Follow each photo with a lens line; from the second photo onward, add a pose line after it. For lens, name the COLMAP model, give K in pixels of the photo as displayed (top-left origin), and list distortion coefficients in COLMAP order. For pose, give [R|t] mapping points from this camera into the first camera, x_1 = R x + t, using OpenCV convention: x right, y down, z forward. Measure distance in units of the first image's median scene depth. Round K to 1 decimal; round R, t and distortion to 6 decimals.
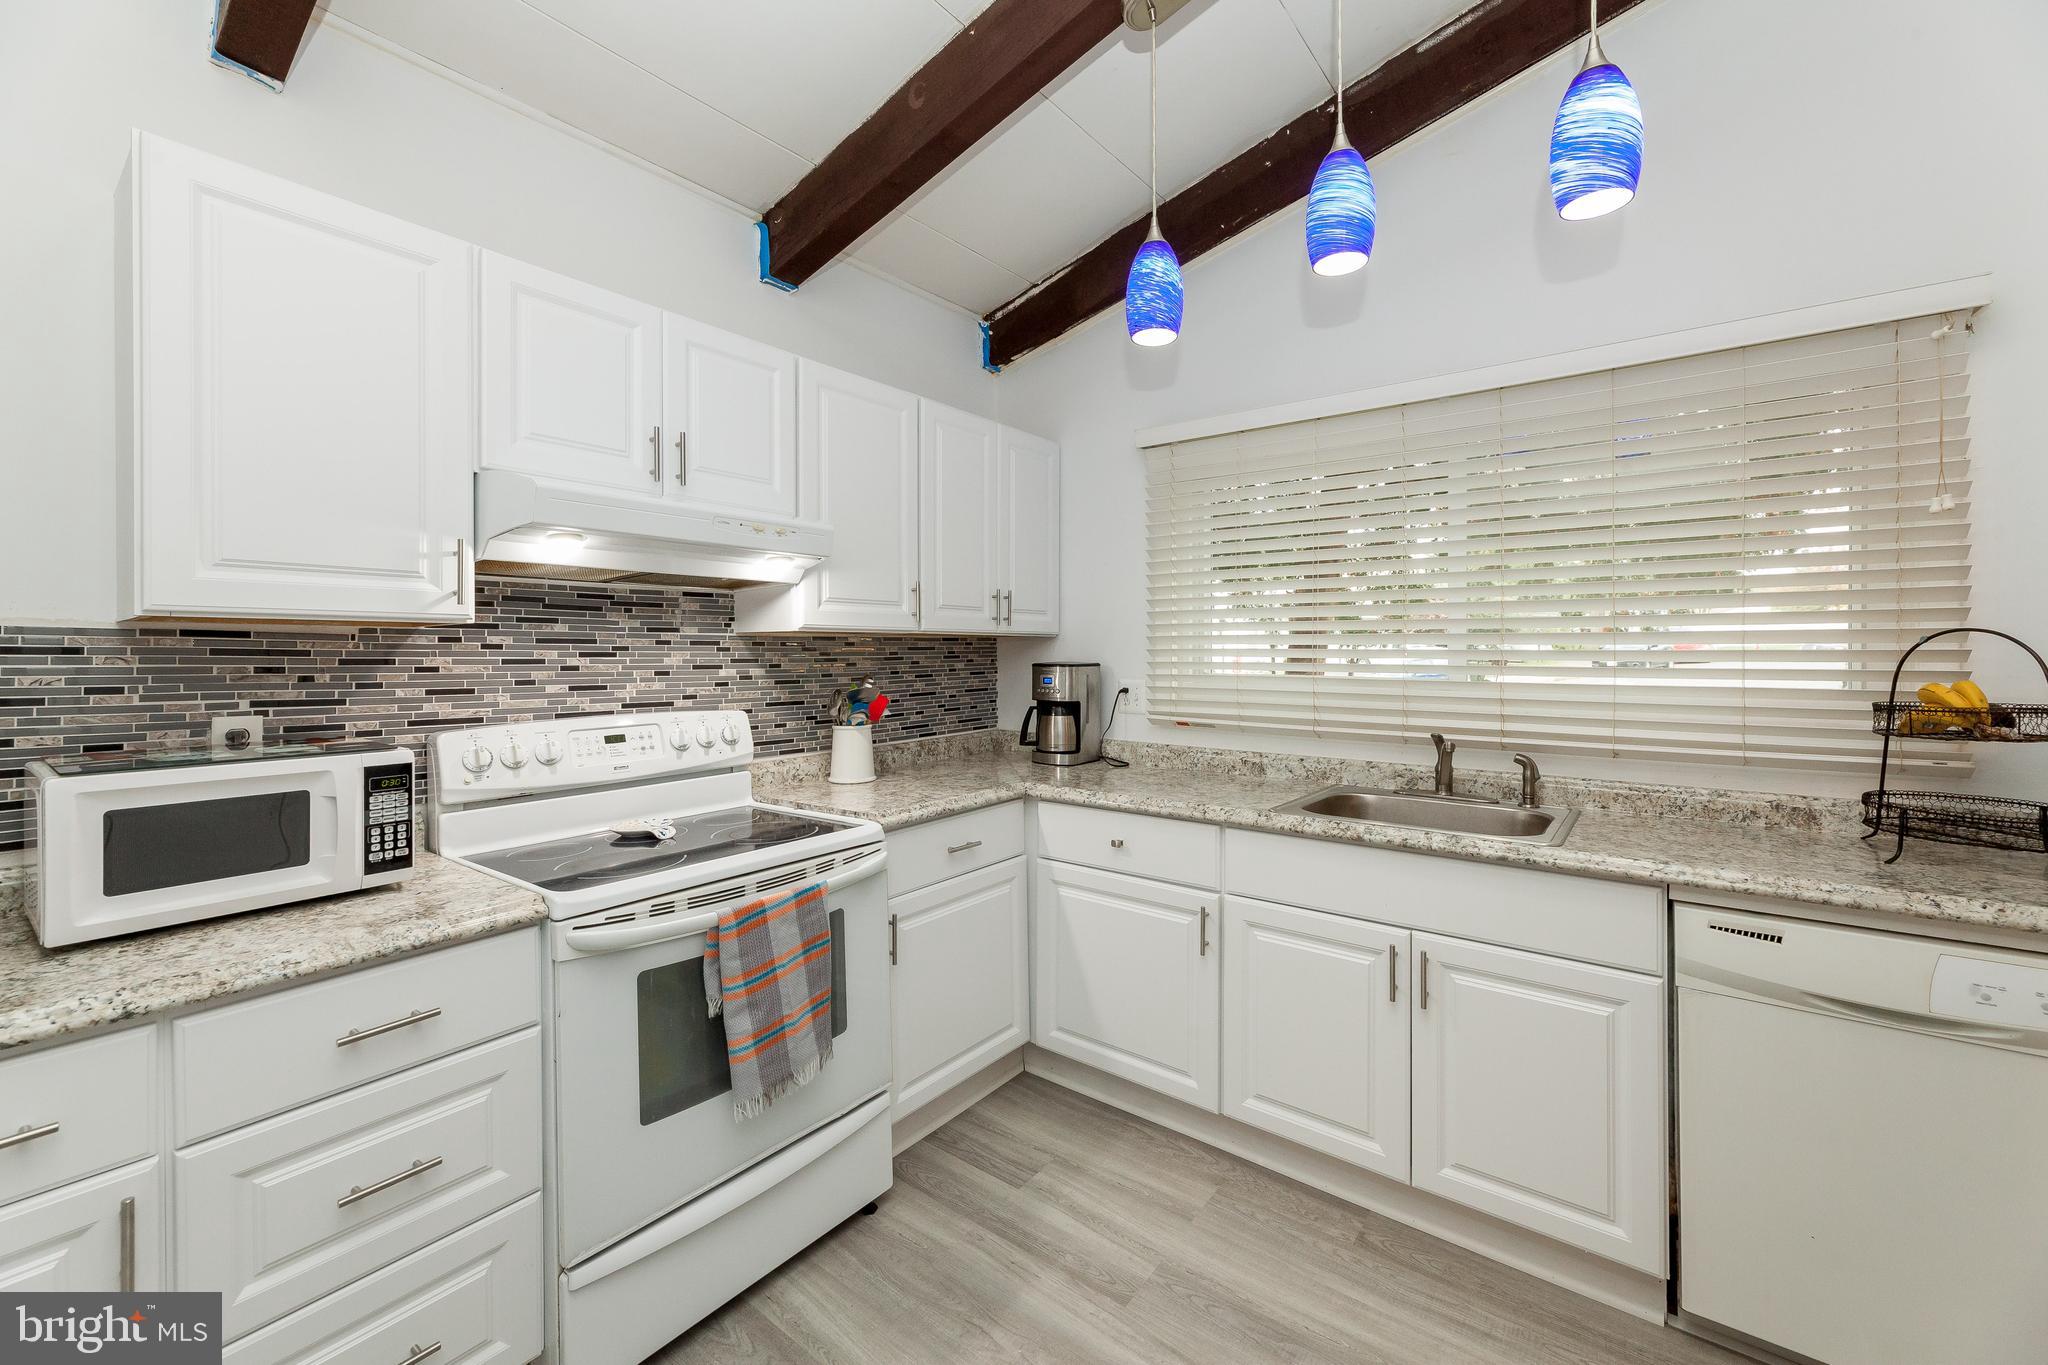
lens RADIAL K [[818.5, 0, 1025.7], [0, 818.5, 651.6], [0, 0, 1]] dist [-0.000228, -0.000157]
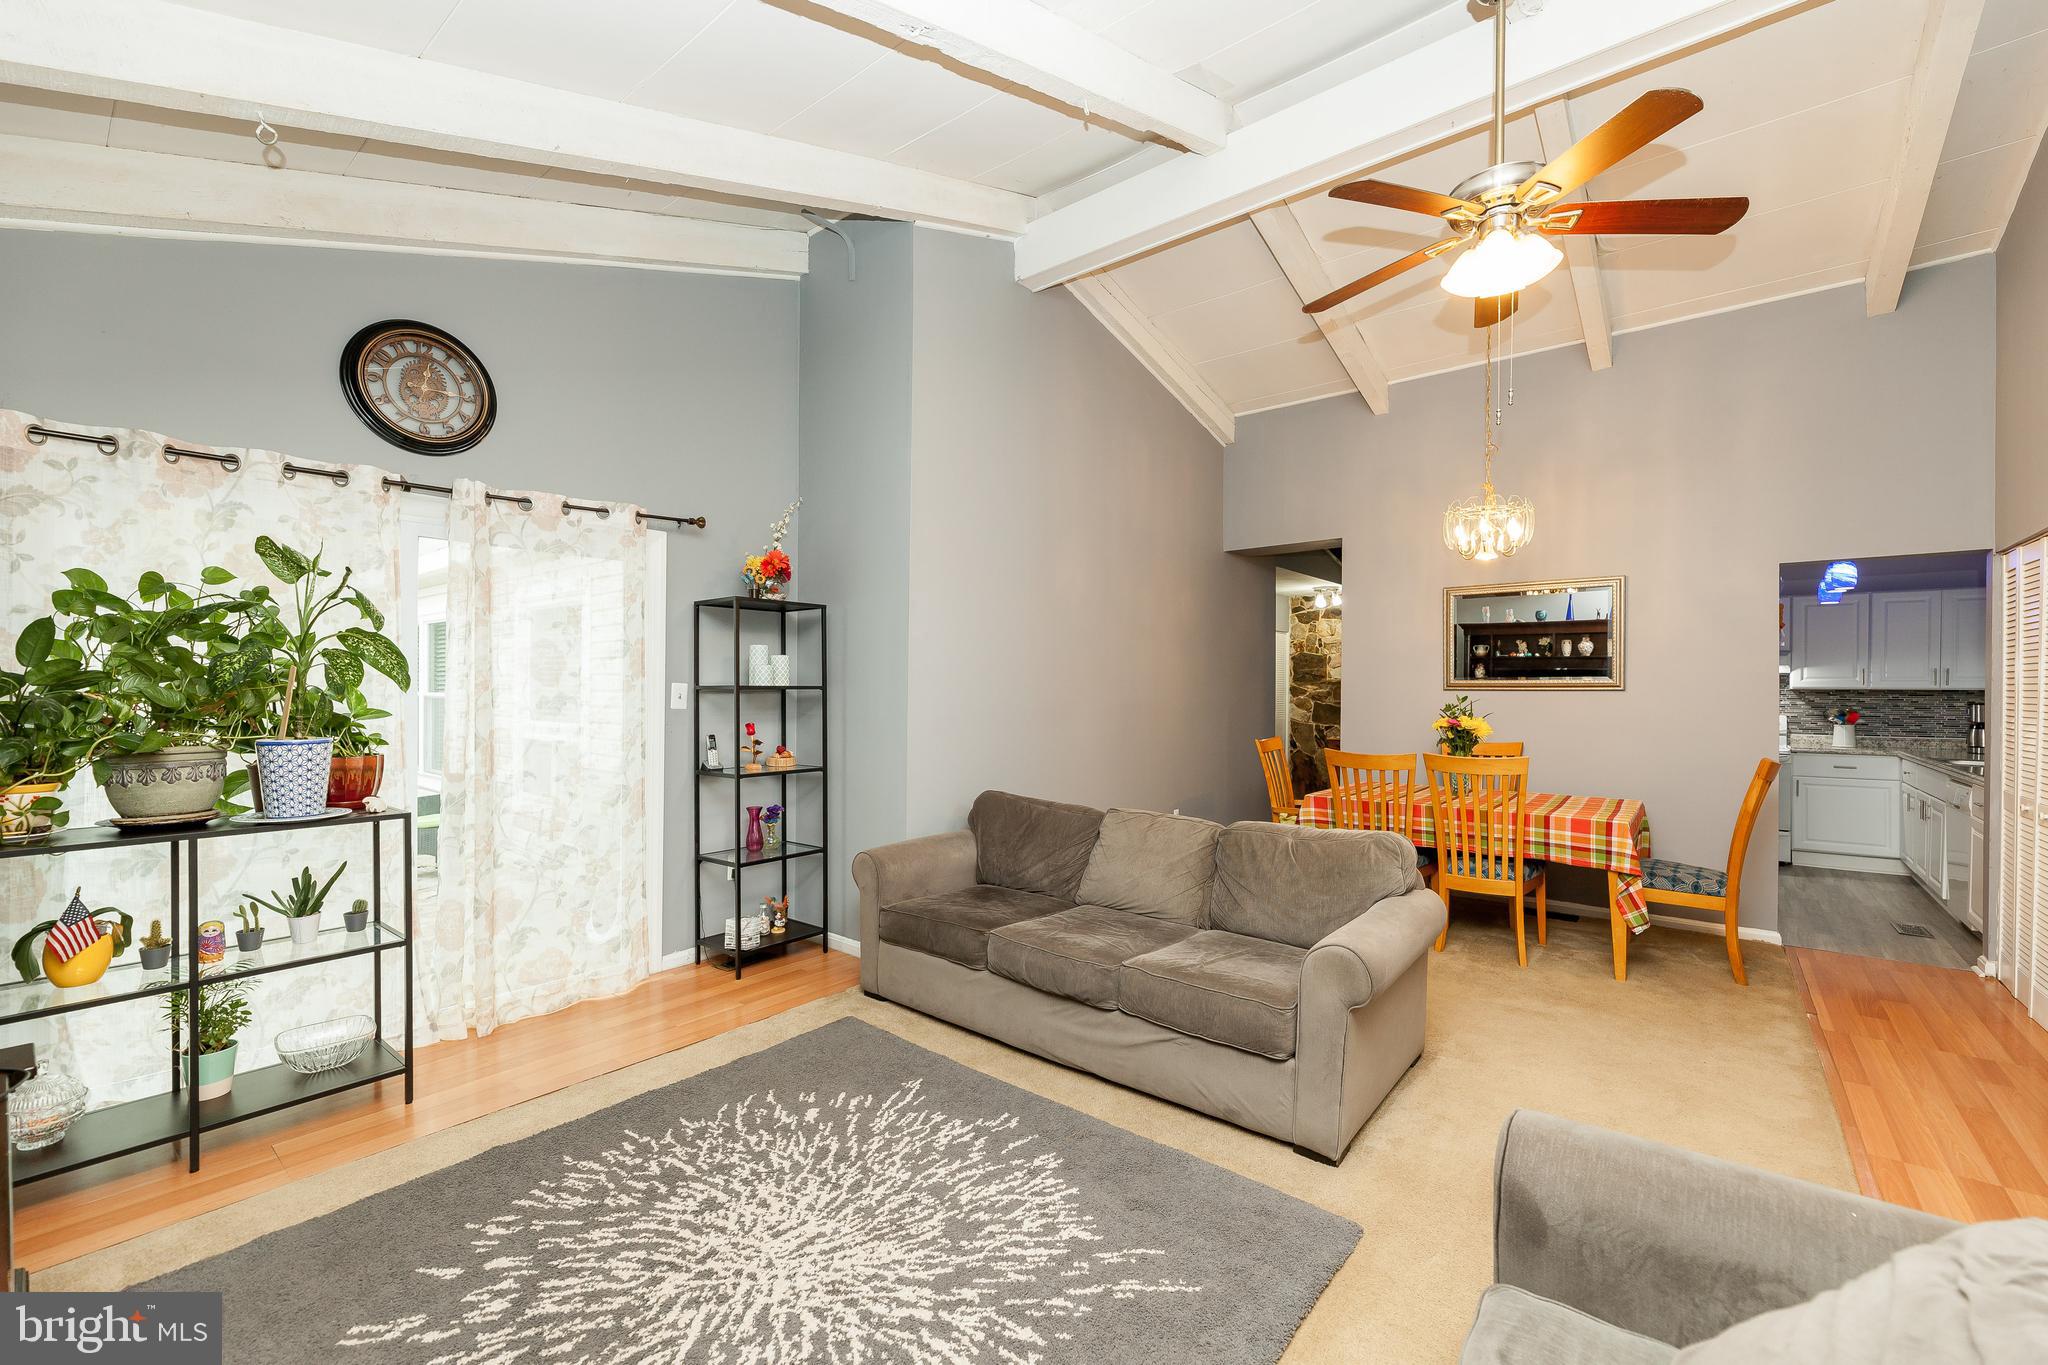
lens RADIAL K [[841.9, 0, 1034.2], [0, 841.9, 693.1], [0, 0, 1]] dist [0.000706, -0.000022]
pose [[-0.022140, 0.007830, -0.999724, 3.142648], [-0.013730, 0.999873, 0.008135, 0.005779], [0.999661, 0.013906, -0.022029, -1.862113]]
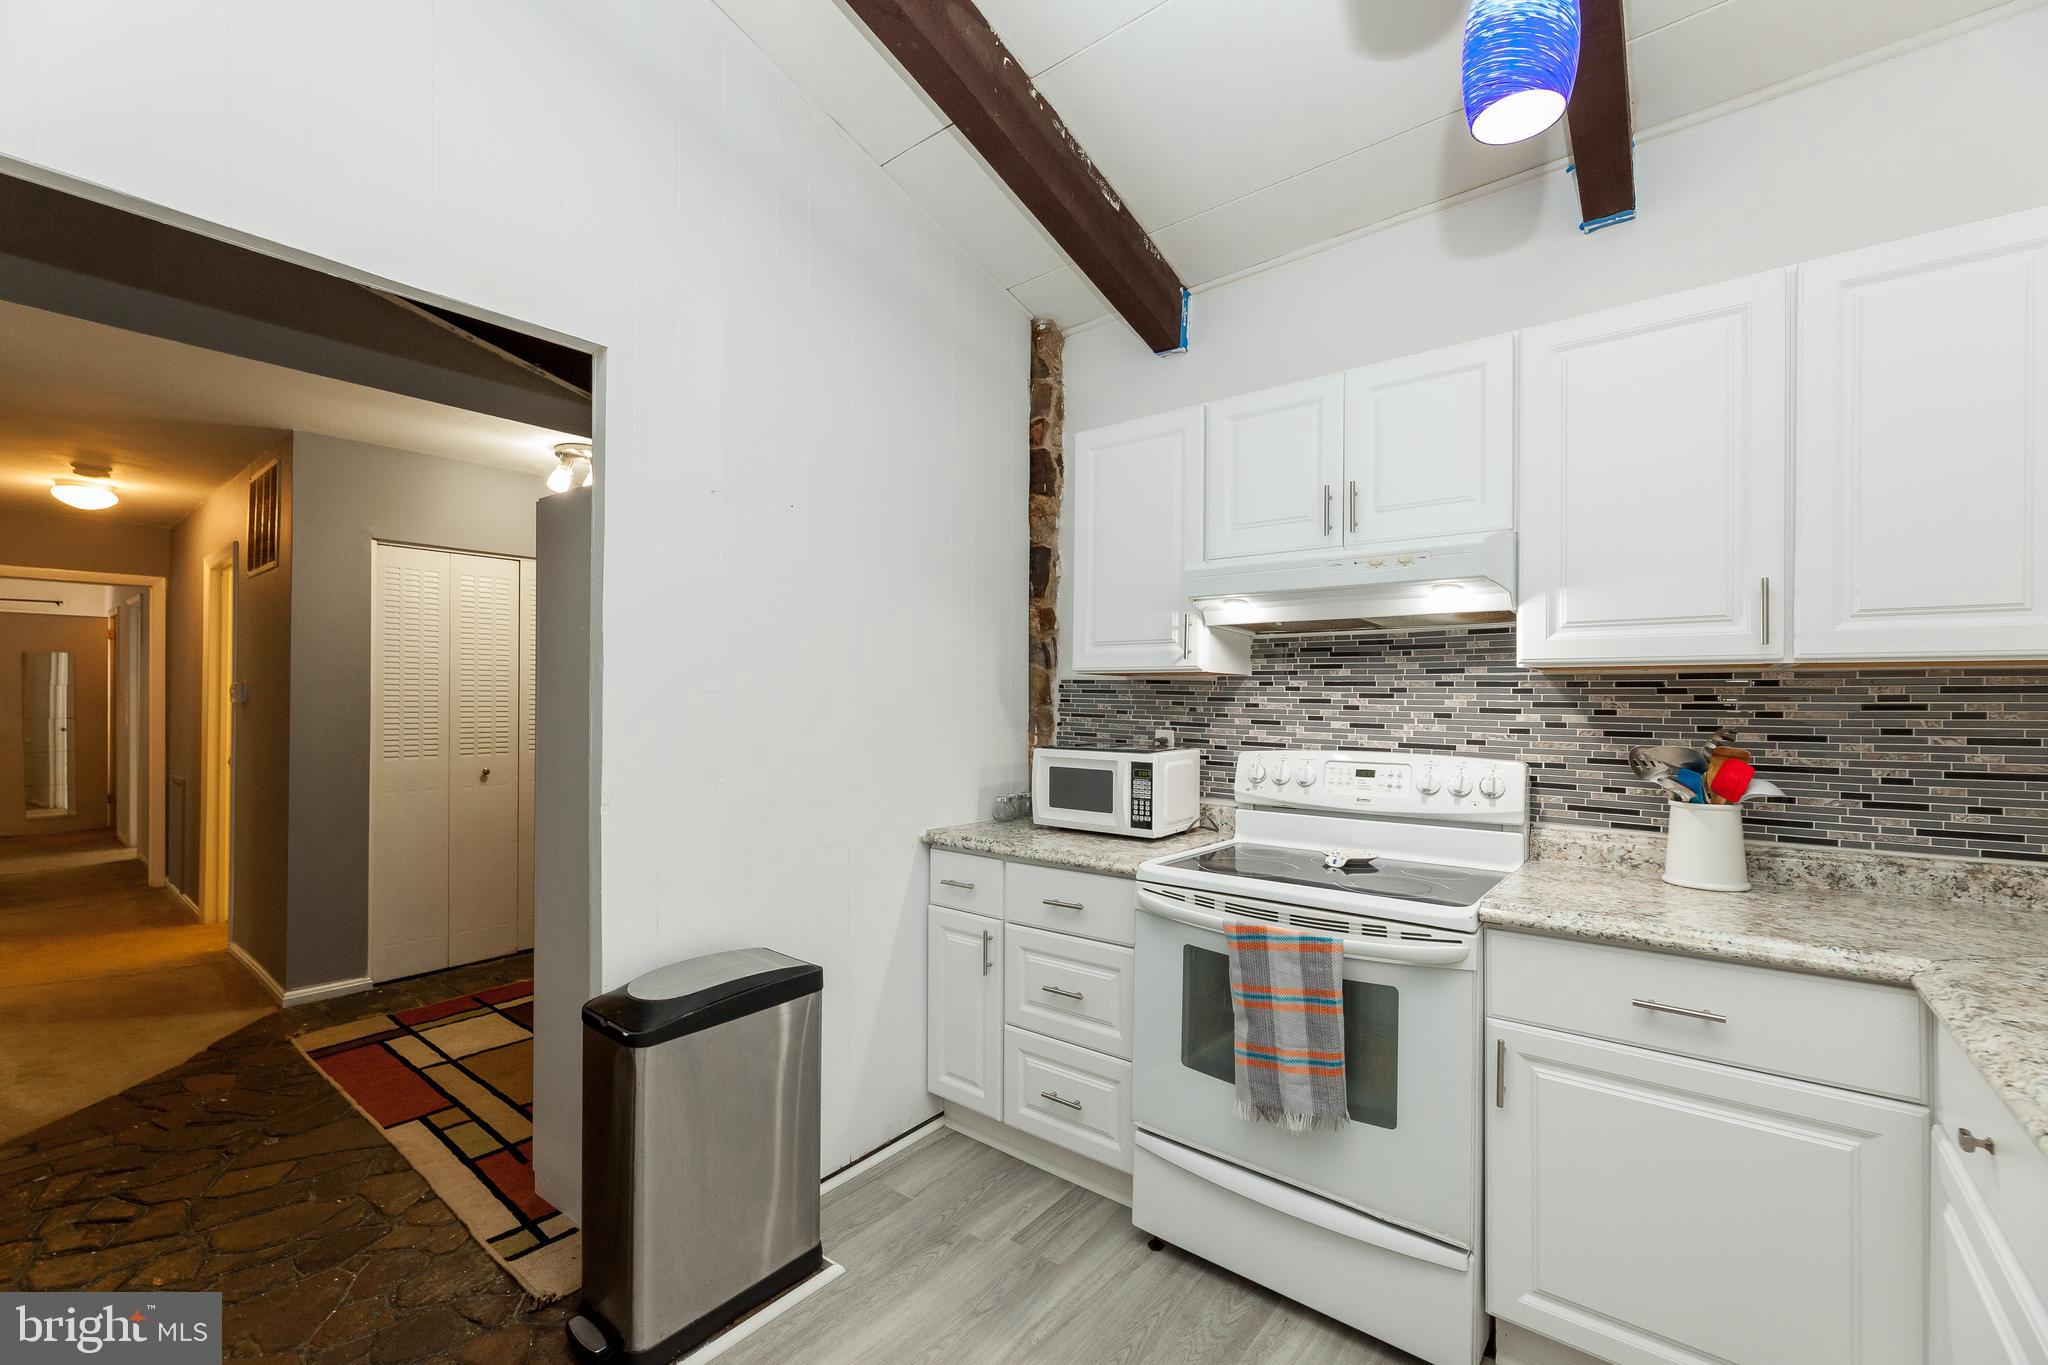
lens RADIAL K [[841.9, 0, 1034.2], [0, 841.9, 693.1], [0, 0, 1]] dist [0.000706, -0.000022]
pose [[-0.012395, 0.001130, -0.999923, 0.629817], [-0.004611, 0.999989, 0.001187, 0.000872], [0.999913, 0.004625, -0.012390, 0.582252]]
